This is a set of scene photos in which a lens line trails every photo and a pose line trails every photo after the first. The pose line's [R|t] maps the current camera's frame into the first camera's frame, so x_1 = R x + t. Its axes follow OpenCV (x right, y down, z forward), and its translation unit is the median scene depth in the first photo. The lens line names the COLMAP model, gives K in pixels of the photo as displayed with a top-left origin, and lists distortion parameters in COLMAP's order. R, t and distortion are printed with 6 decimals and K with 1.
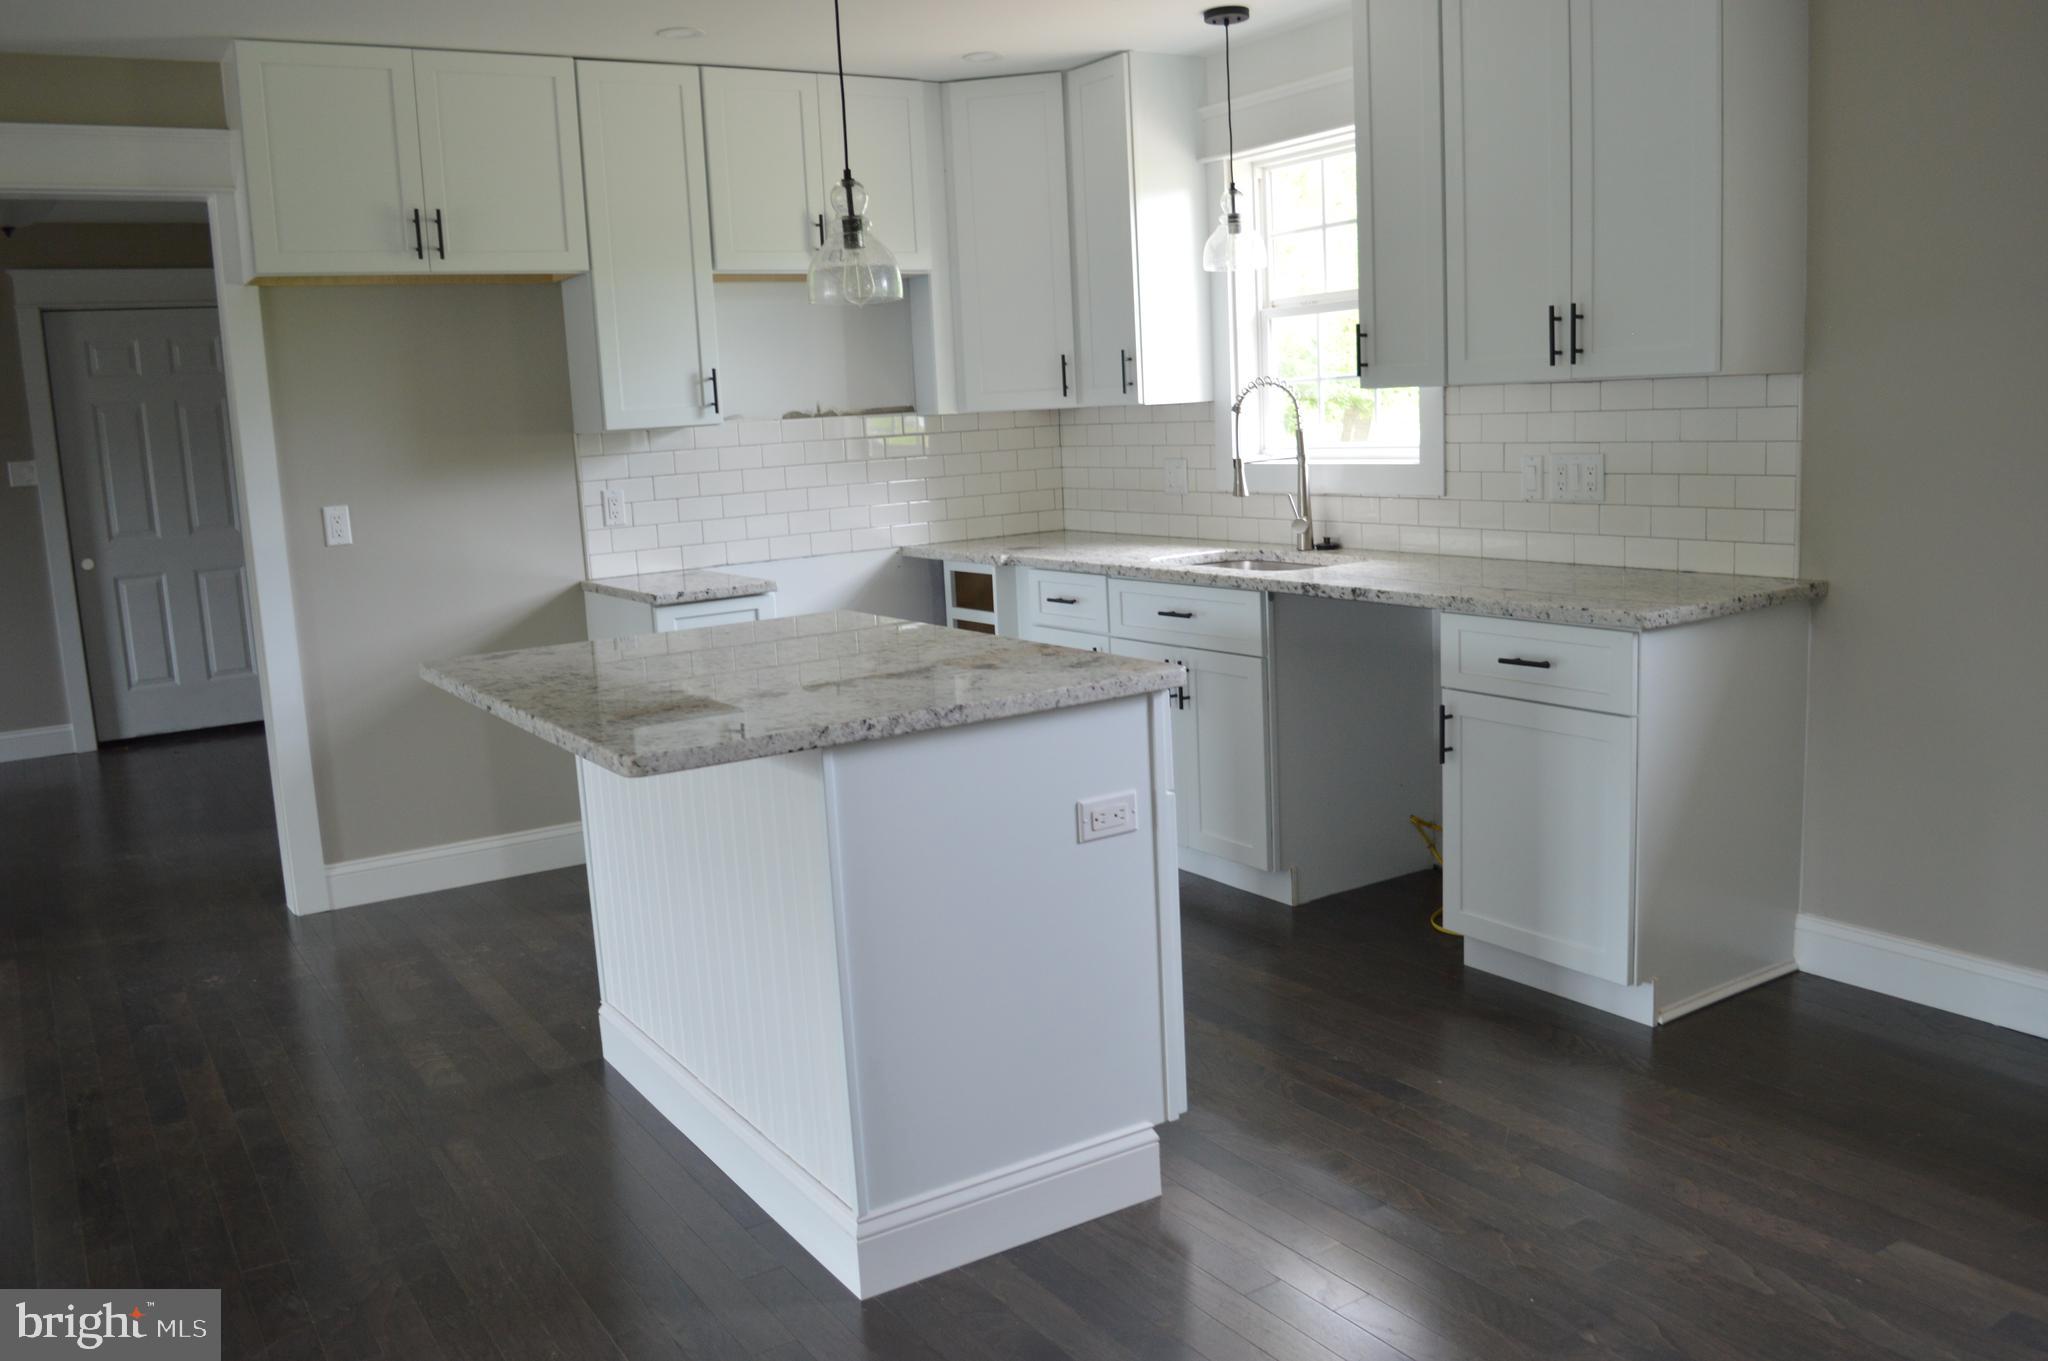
lens RADIAL K [[1643.3, 0, 1023.5], [0, 1643.3, 677.7], [0, 0, 1]] dist [-0.069661, 0.000229]
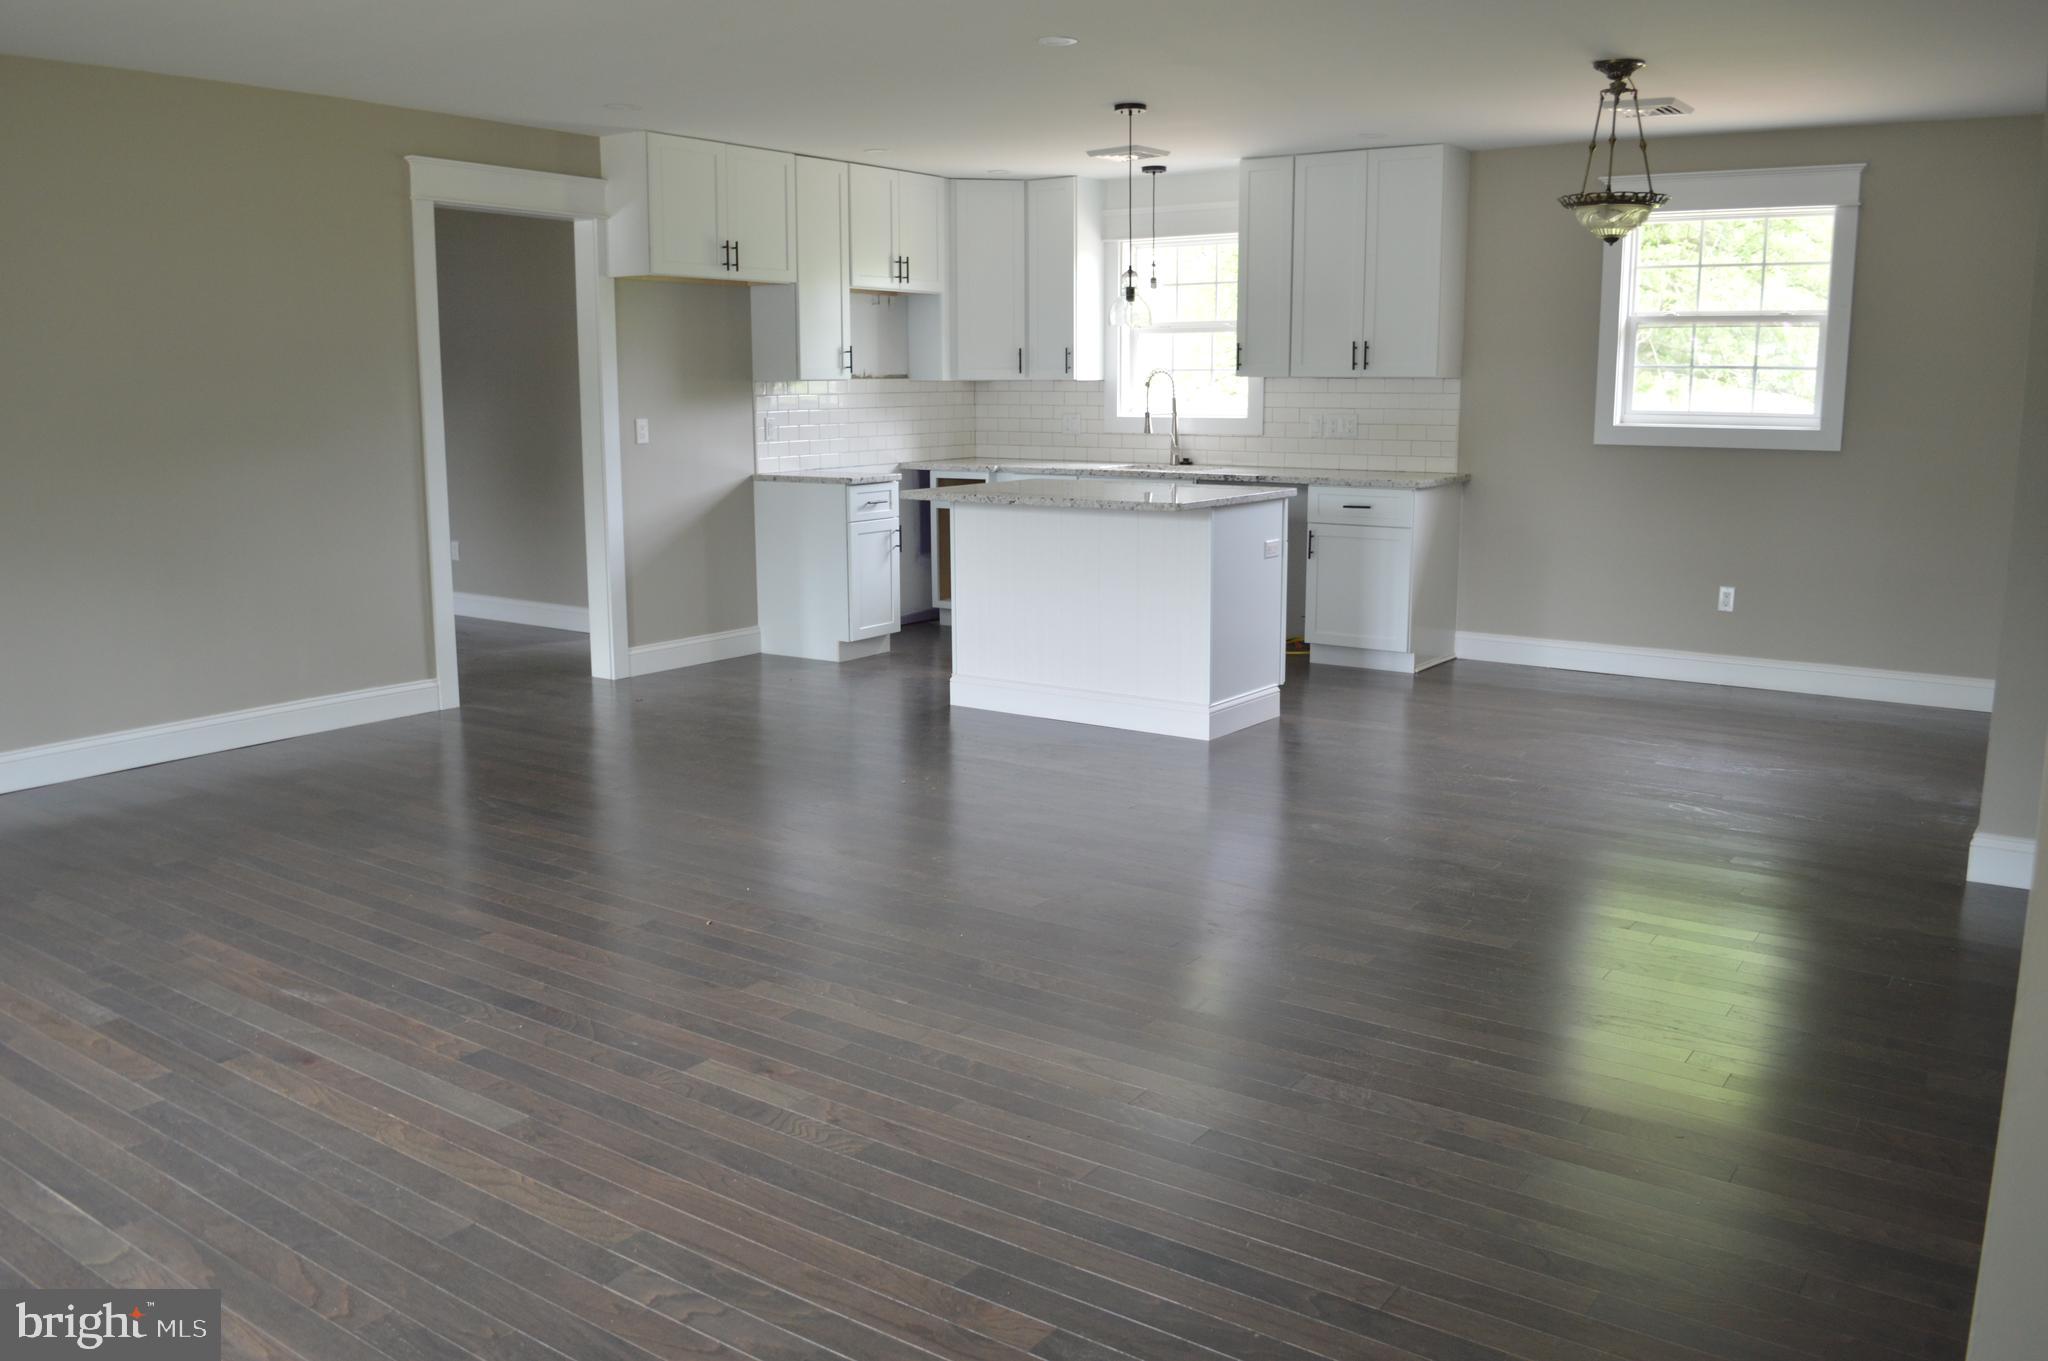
lens RADIAL K [[1660.7, 0, 1031.0], [0, 1660.7, 669.9], [0, 0, 1]] dist [-0.069467, -0.002367]
pose [[0.923677, -0.019559, 0.382672, -0.692091], [0.019665, 0.999800, 0.003633, 0.140784], [-0.382666, 0.004170, 0.923877, -0.635287]]
